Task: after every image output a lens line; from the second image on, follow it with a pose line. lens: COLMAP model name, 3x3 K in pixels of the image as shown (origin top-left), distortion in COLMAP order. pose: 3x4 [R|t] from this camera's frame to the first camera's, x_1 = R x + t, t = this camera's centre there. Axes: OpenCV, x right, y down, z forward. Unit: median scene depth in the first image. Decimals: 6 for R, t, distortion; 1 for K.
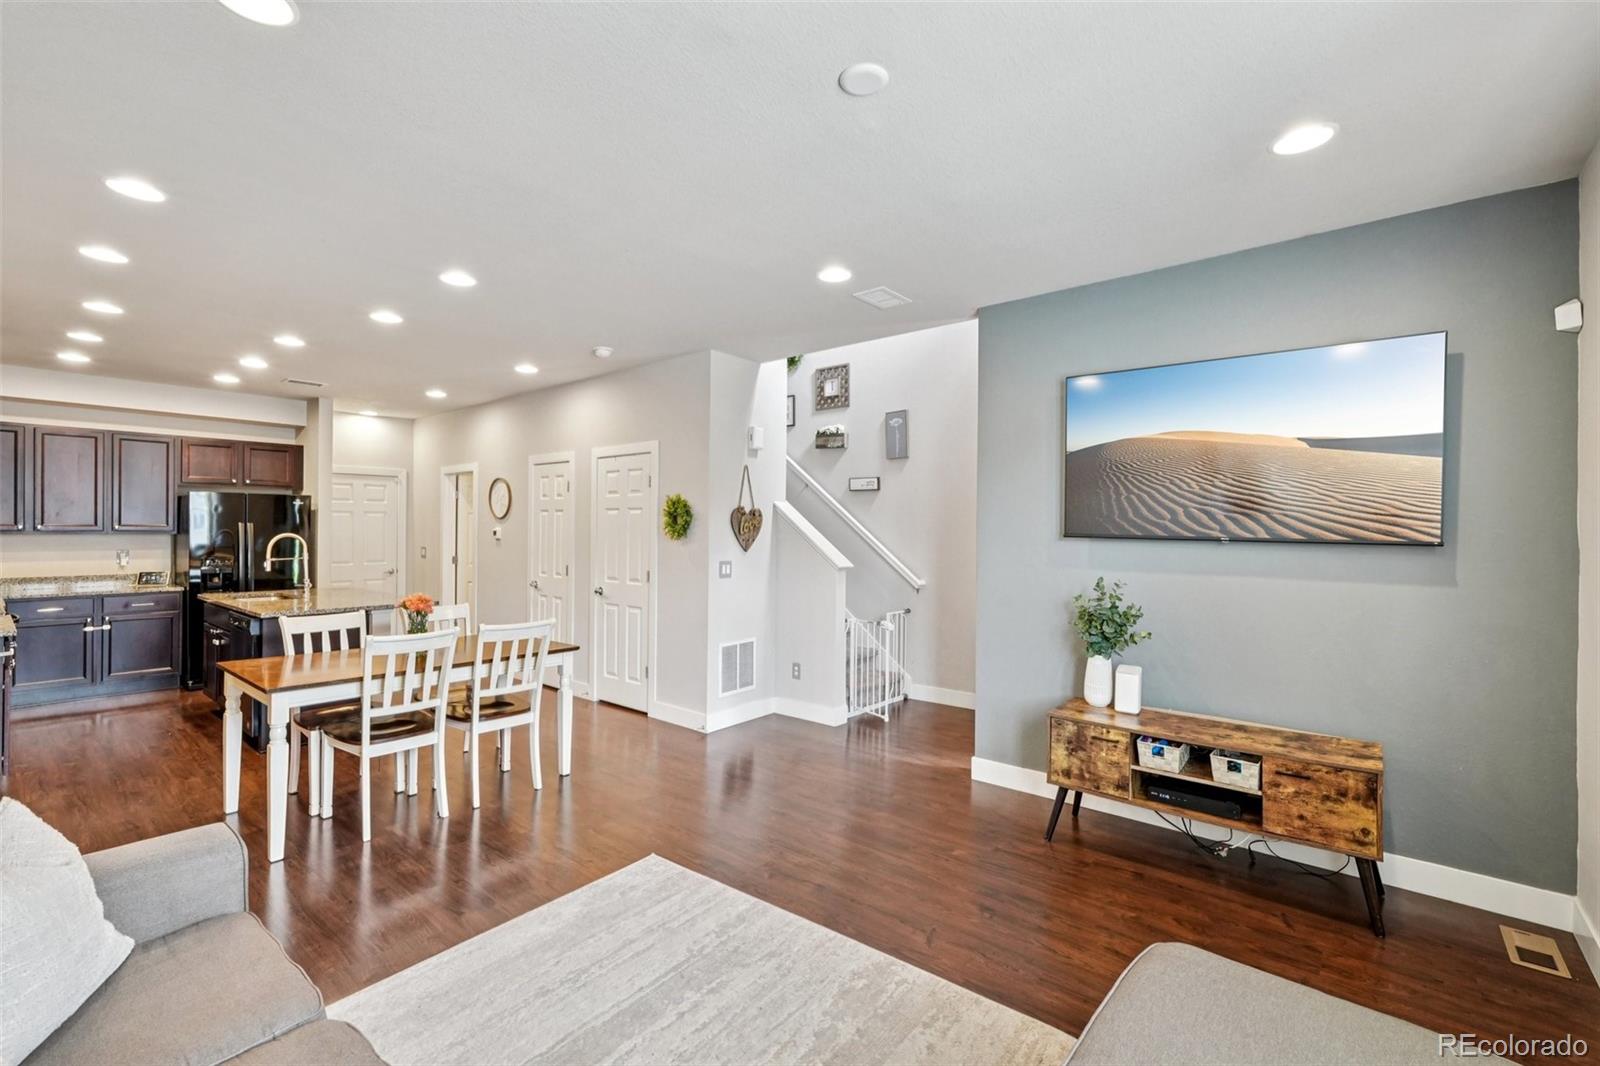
lens RADIAL K [[701.4, 0, 797.2], [0, 701.4, 529.4], [0, 0, 1]] dist [-0.009005, 0.003176]
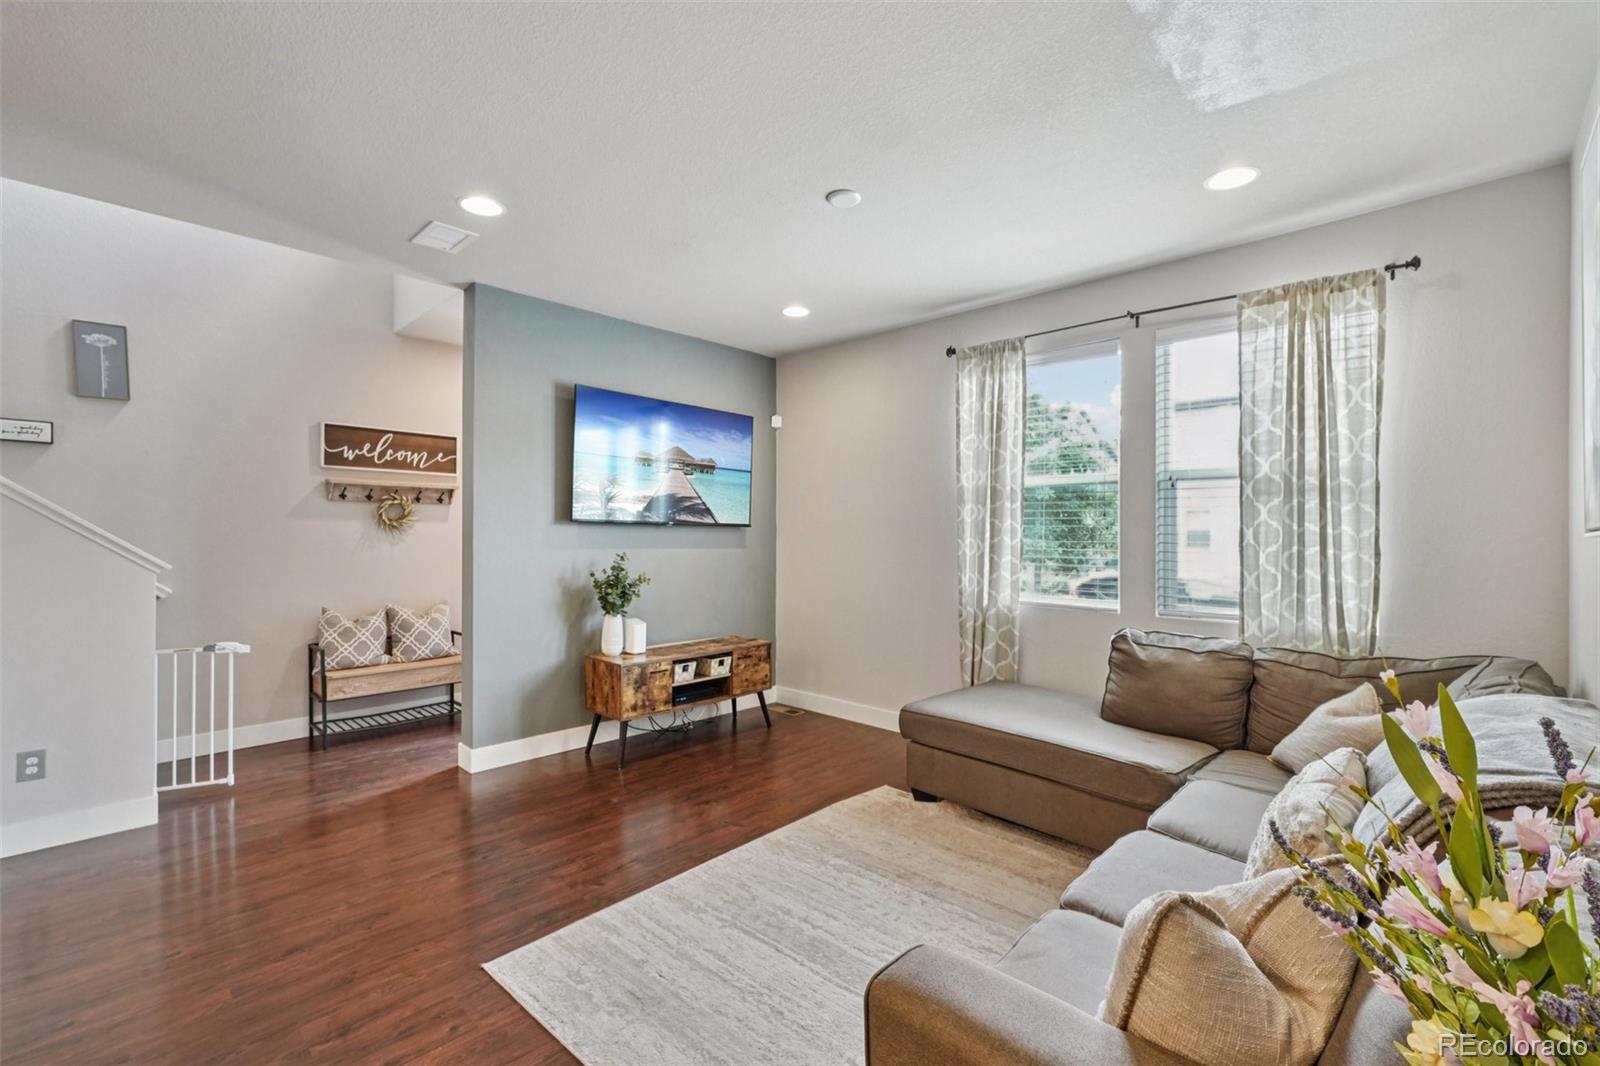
lens RADIAL K [[701.4, 0, 813.6], [0, 701.4, 535.4], [0, 0, 1]] dist [-0.009005, 0.003176]
pose [[0.052456, -0.006734, 0.998601, -0.486070], [-0.003902, 0.999968, 0.006949, 0.016871], [-0.998616, -0.004261, 0.052428, 0.351801]]
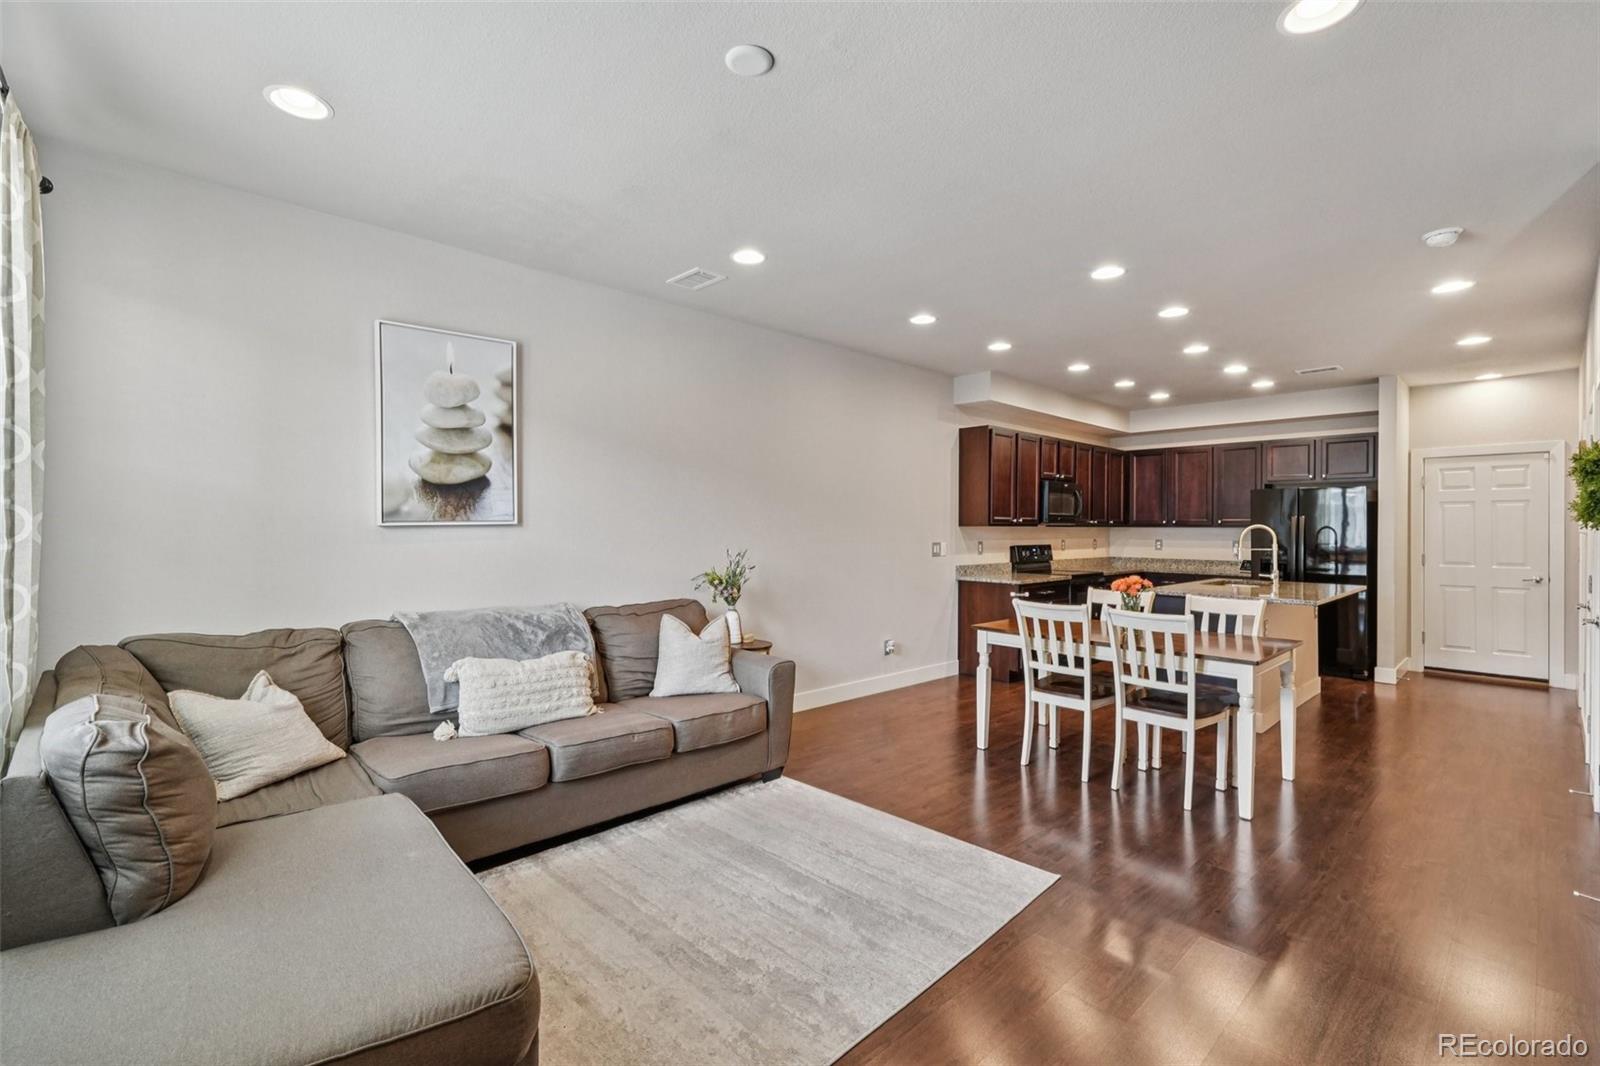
lens RADIAL K [[701.4, 0, 803.3], [0, 701.4, 528.3], [0, 0, 1]] dist [-0.009005, 0.003176]
pose [[-0.113085, -0.007036, -0.993560, 0.391194], [-0.005409, 0.999964, -0.006465, 0.022413], [0.993571, 0.004643, -0.113119, 0.430226]]
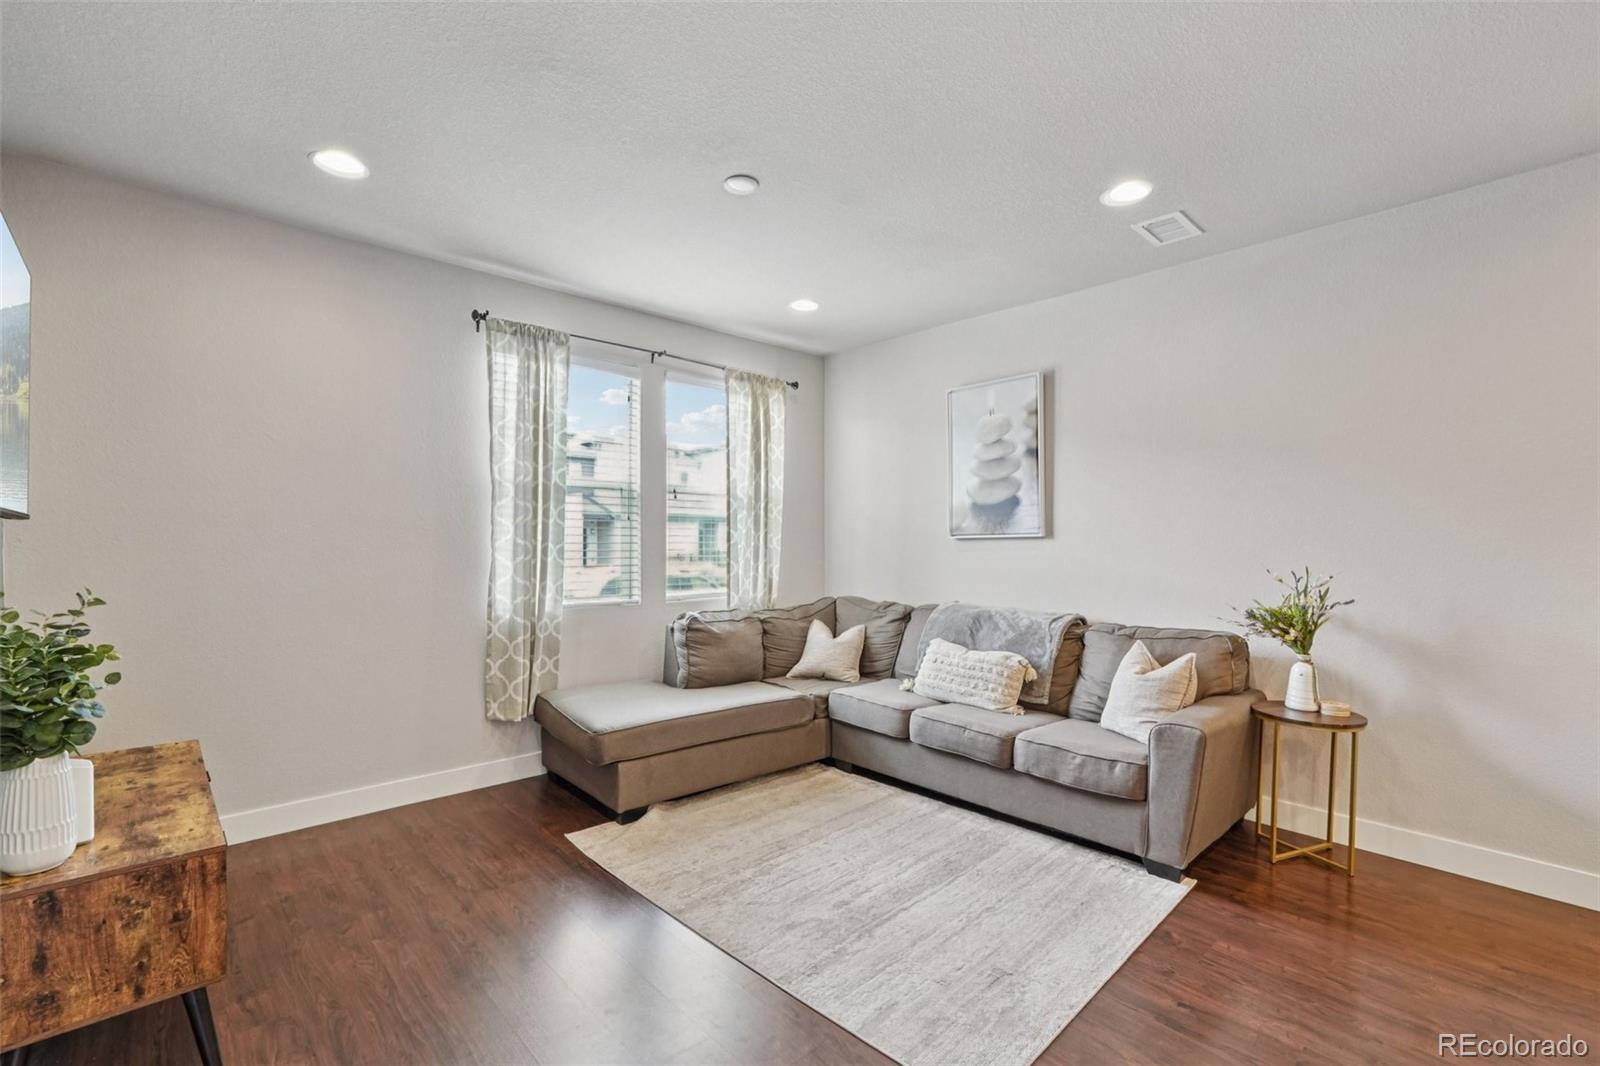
lens RADIAL K [[701.4, 0, 791.9], [0, 701.4, 553.1], [0, 0, 1]] dist [-0.009005, 0.003176]
pose [[-0.992028, -0.011924, 0.125454, -0.067490], [-0.008941, 0.999664, 0.024311, 0.017622], [-0.125702, 0.022996, -0.991802, 0.846319]]
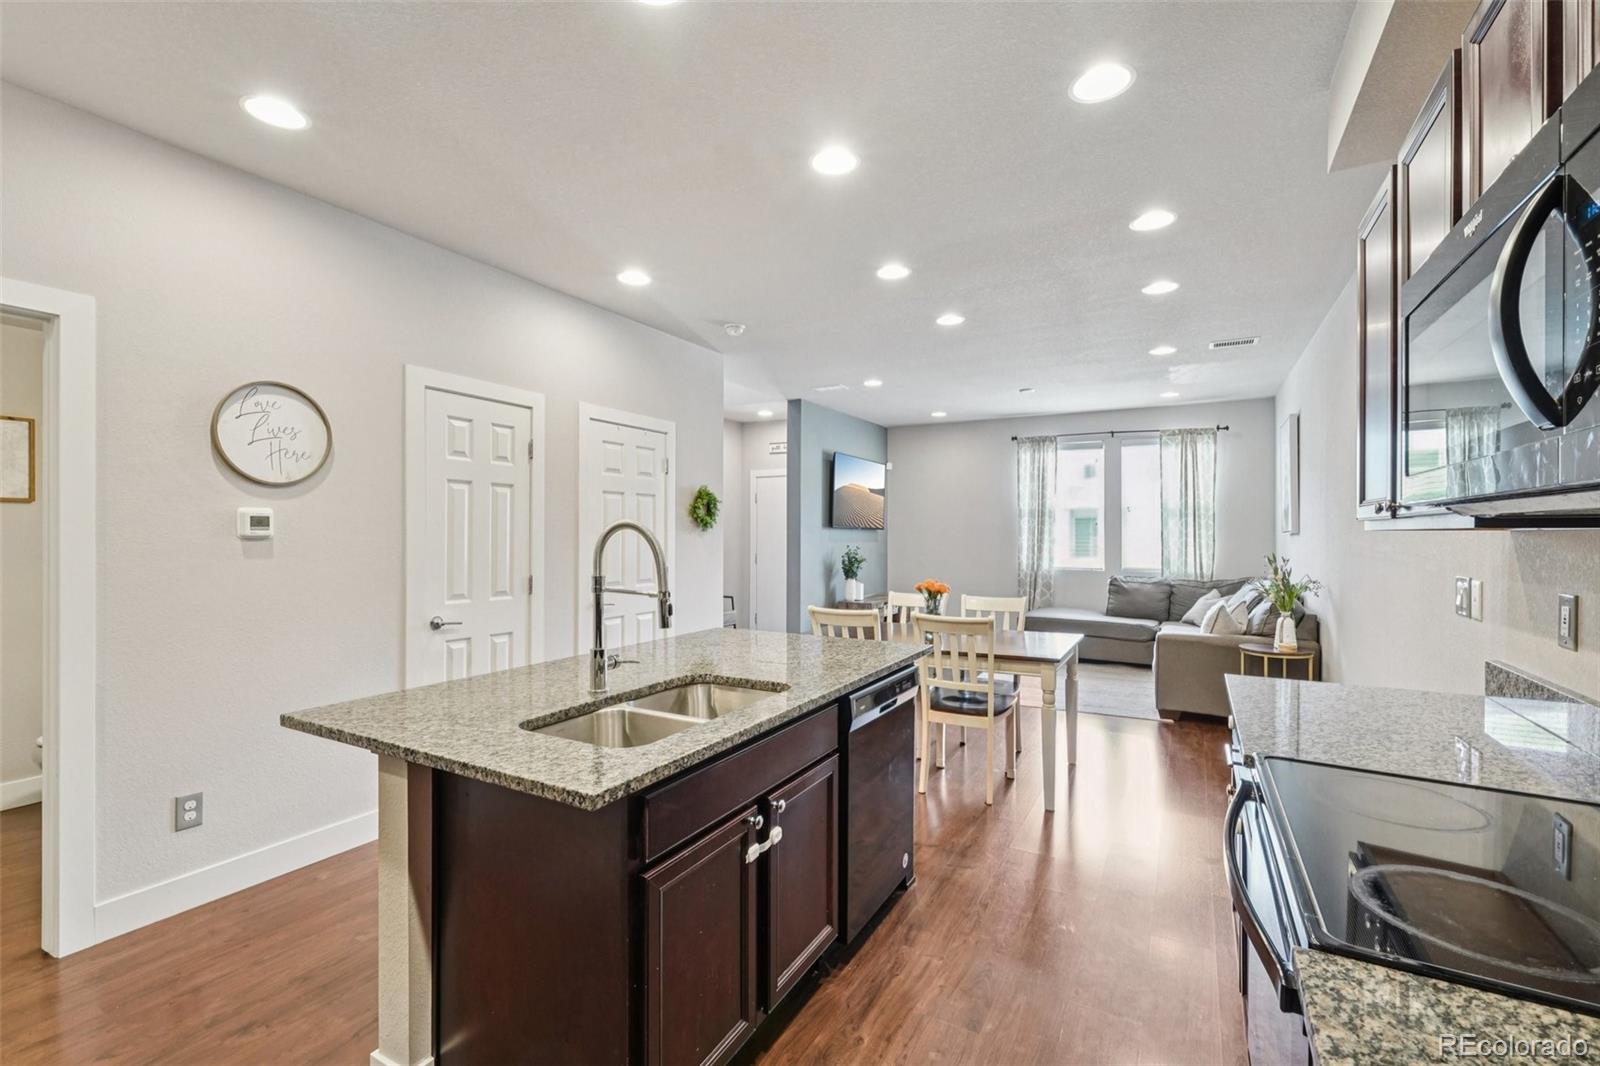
lens RADIAL K [[701.4, 0, 812.8], [0, 701.4, 533.8], [0, 0, 1]] dist [-0.009005, 0.003176]
pose [[-0.205561, -0.007573, 0.978615, -1.078478], [-0.000550, 0.999971, 0.007623, 0.009736], [-0.978644, 0.001029, -0.205559, 0.970318]]
